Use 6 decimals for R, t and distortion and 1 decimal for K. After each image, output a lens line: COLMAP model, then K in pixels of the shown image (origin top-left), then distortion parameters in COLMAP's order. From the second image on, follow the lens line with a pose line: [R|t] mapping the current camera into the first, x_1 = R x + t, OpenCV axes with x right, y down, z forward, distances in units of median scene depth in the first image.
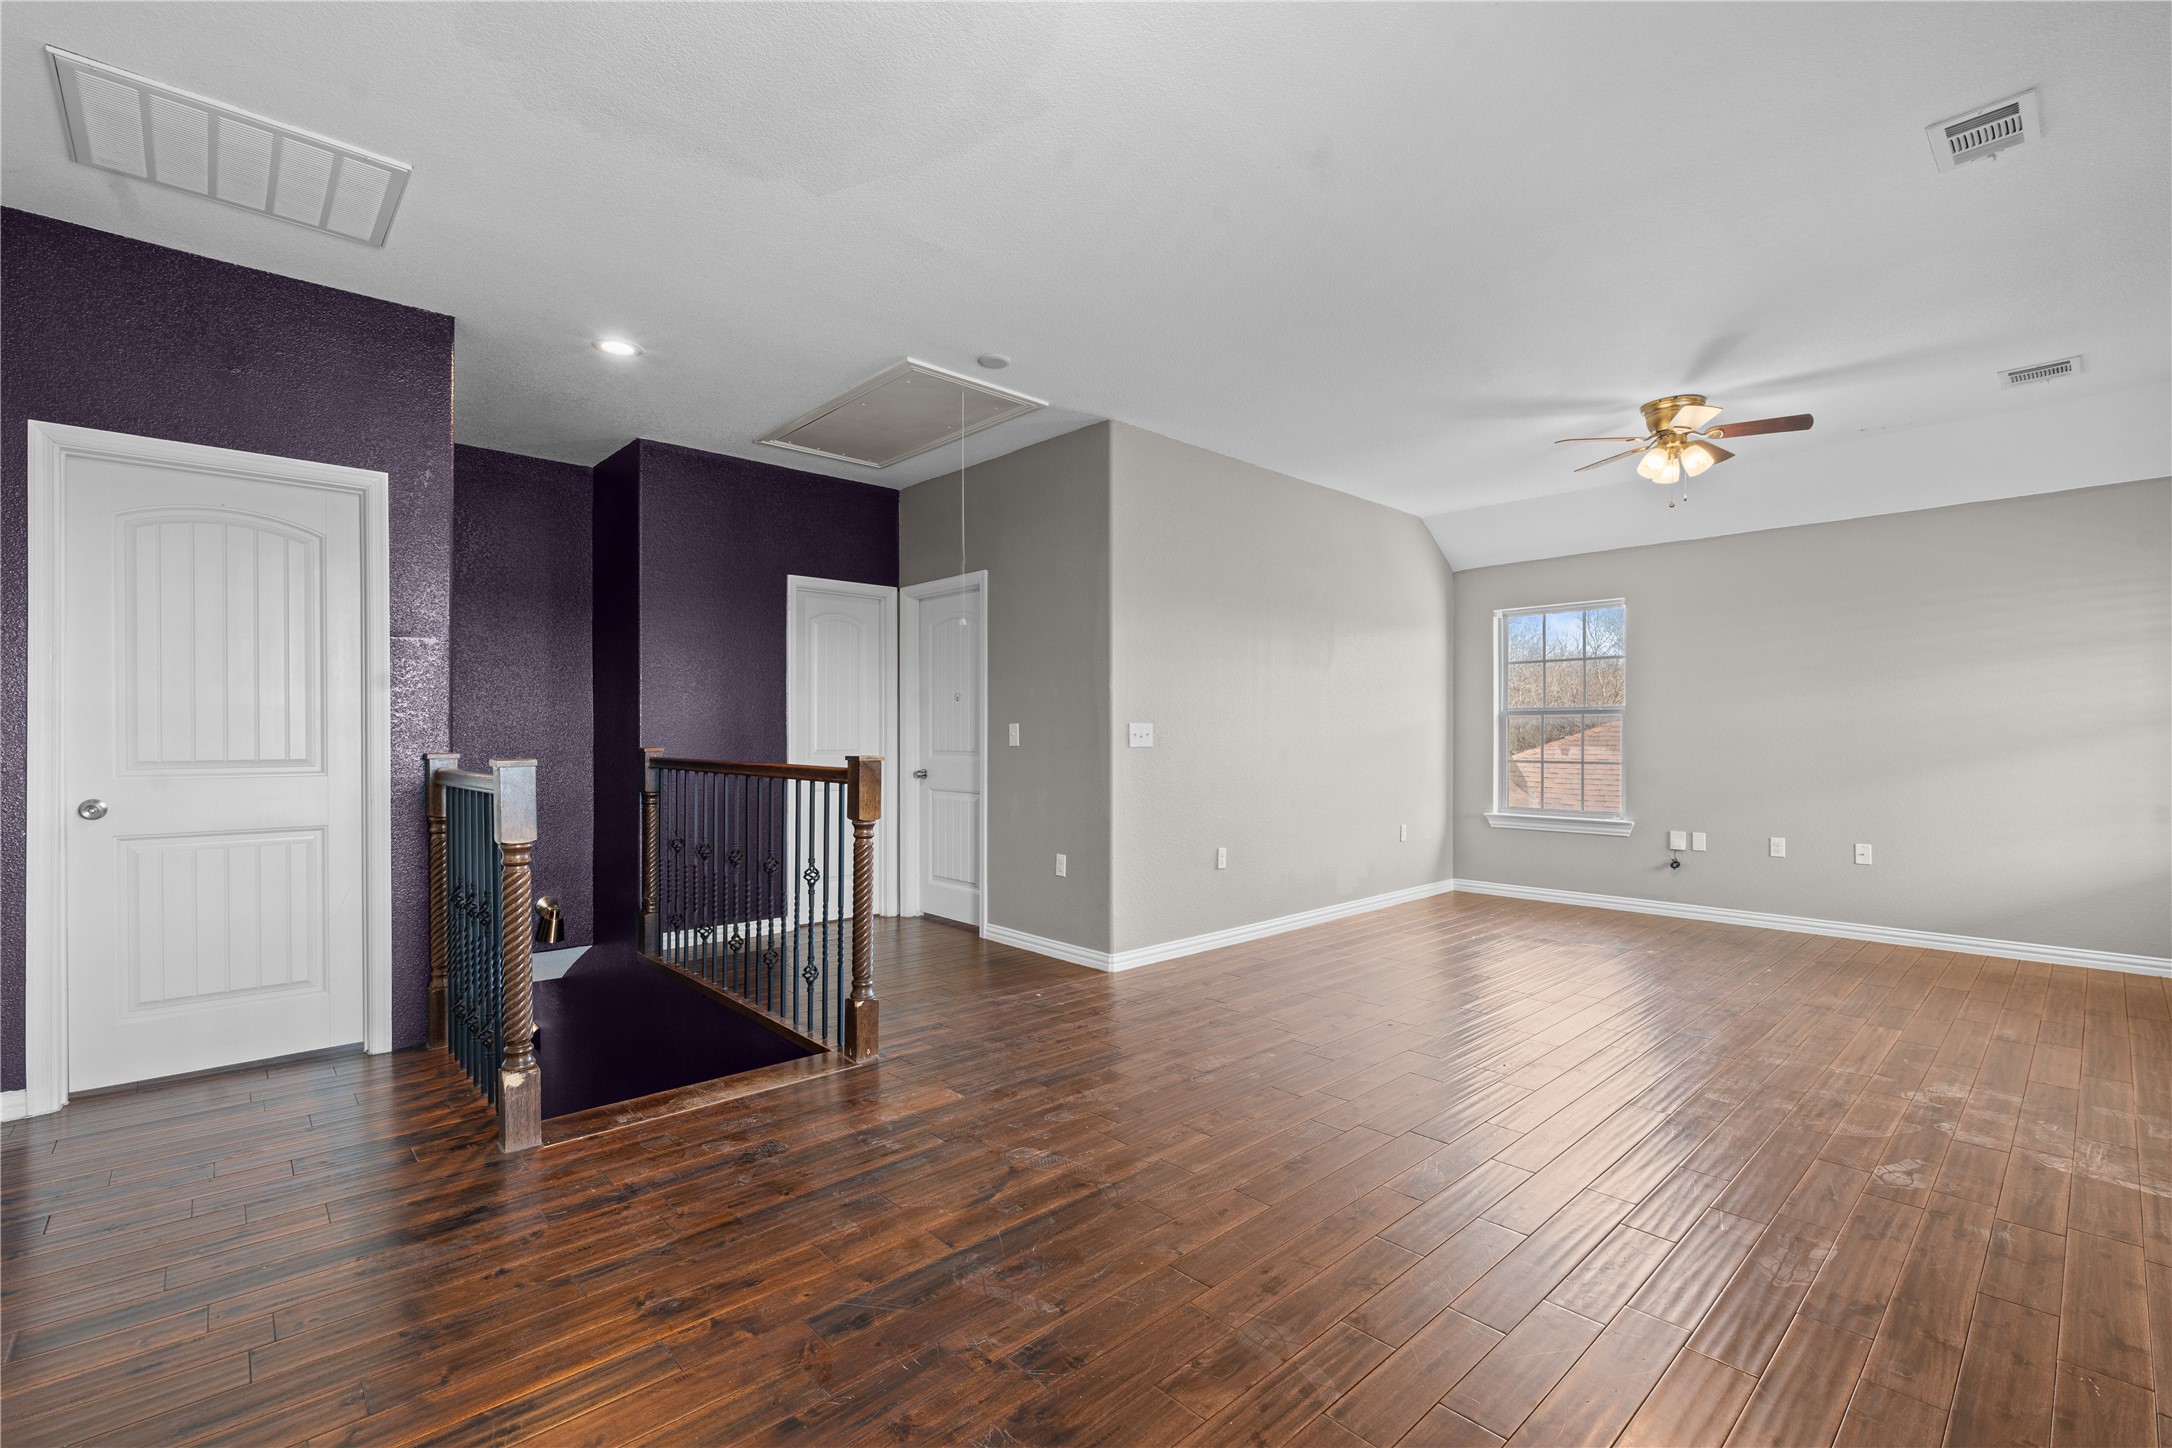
lens RADIAL K [[945.1, 0, 1073.3], [0, 945.1, 740.0], [0, 0, 1]] dist [-0.000970, -0.000641]
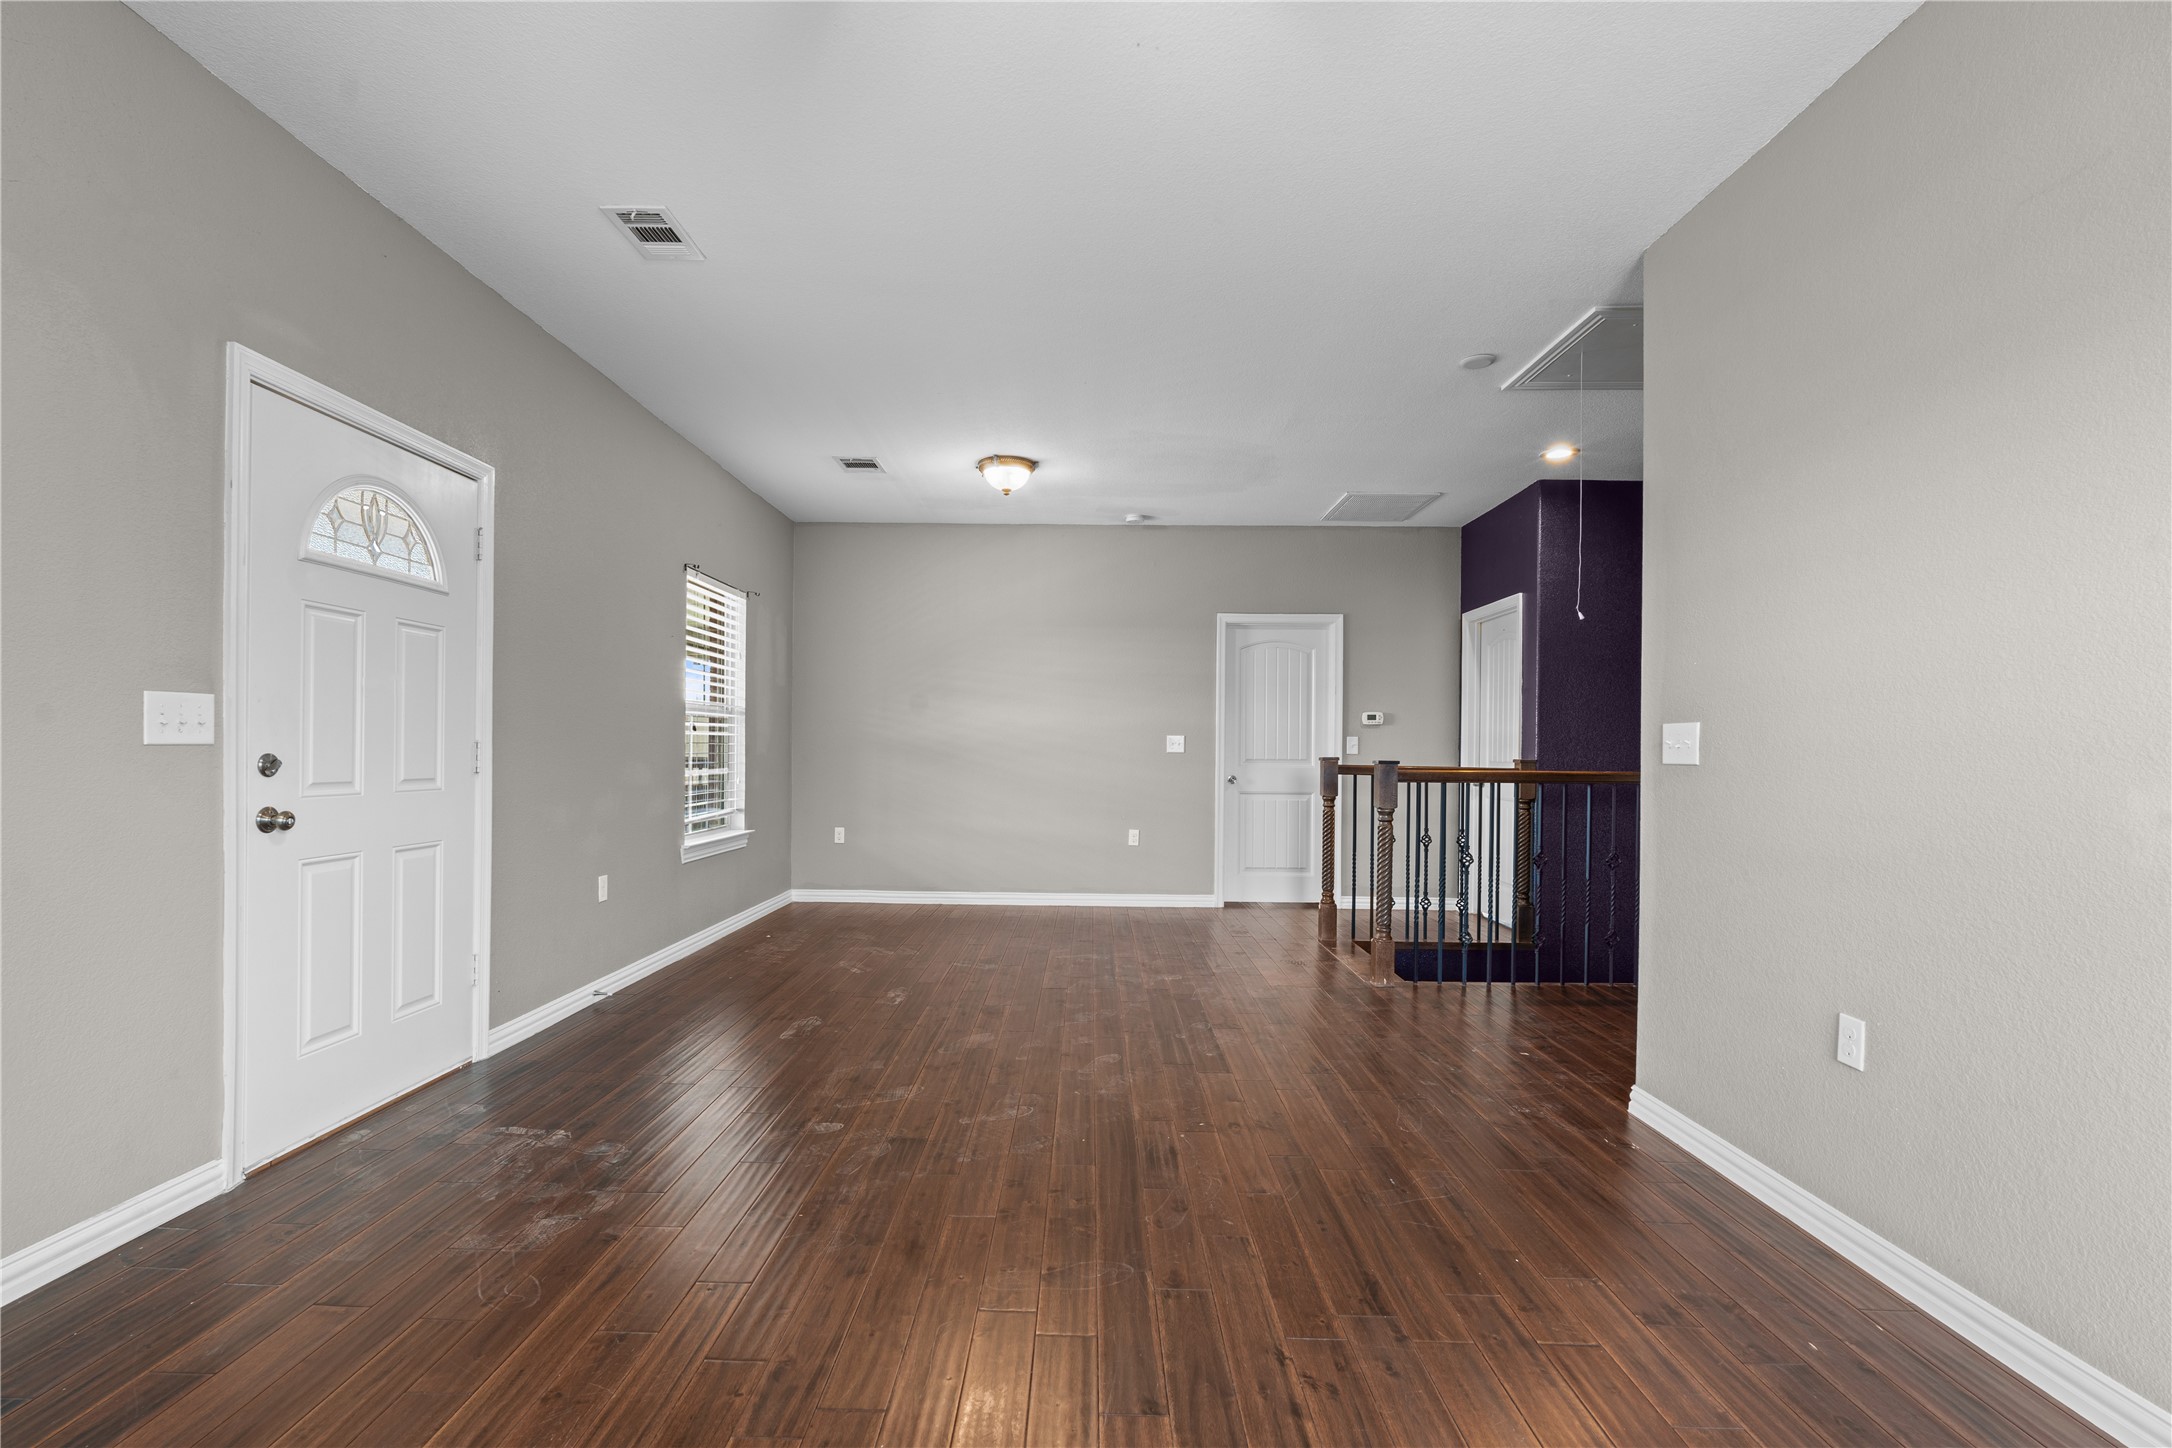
lens RADIAL K [[945.1, 0, 1073.3], [0, 945.1, 740.0], [0, 0, 1]] dist [-0.000970, -0.000641]
pose [[-0.684434, -0.010328, -0.729002, 1.001715], [-0.015241, 0.999884, 0.000144, -0.002761], [0.728916, 0.011209, -0.684512, 1.506011]]
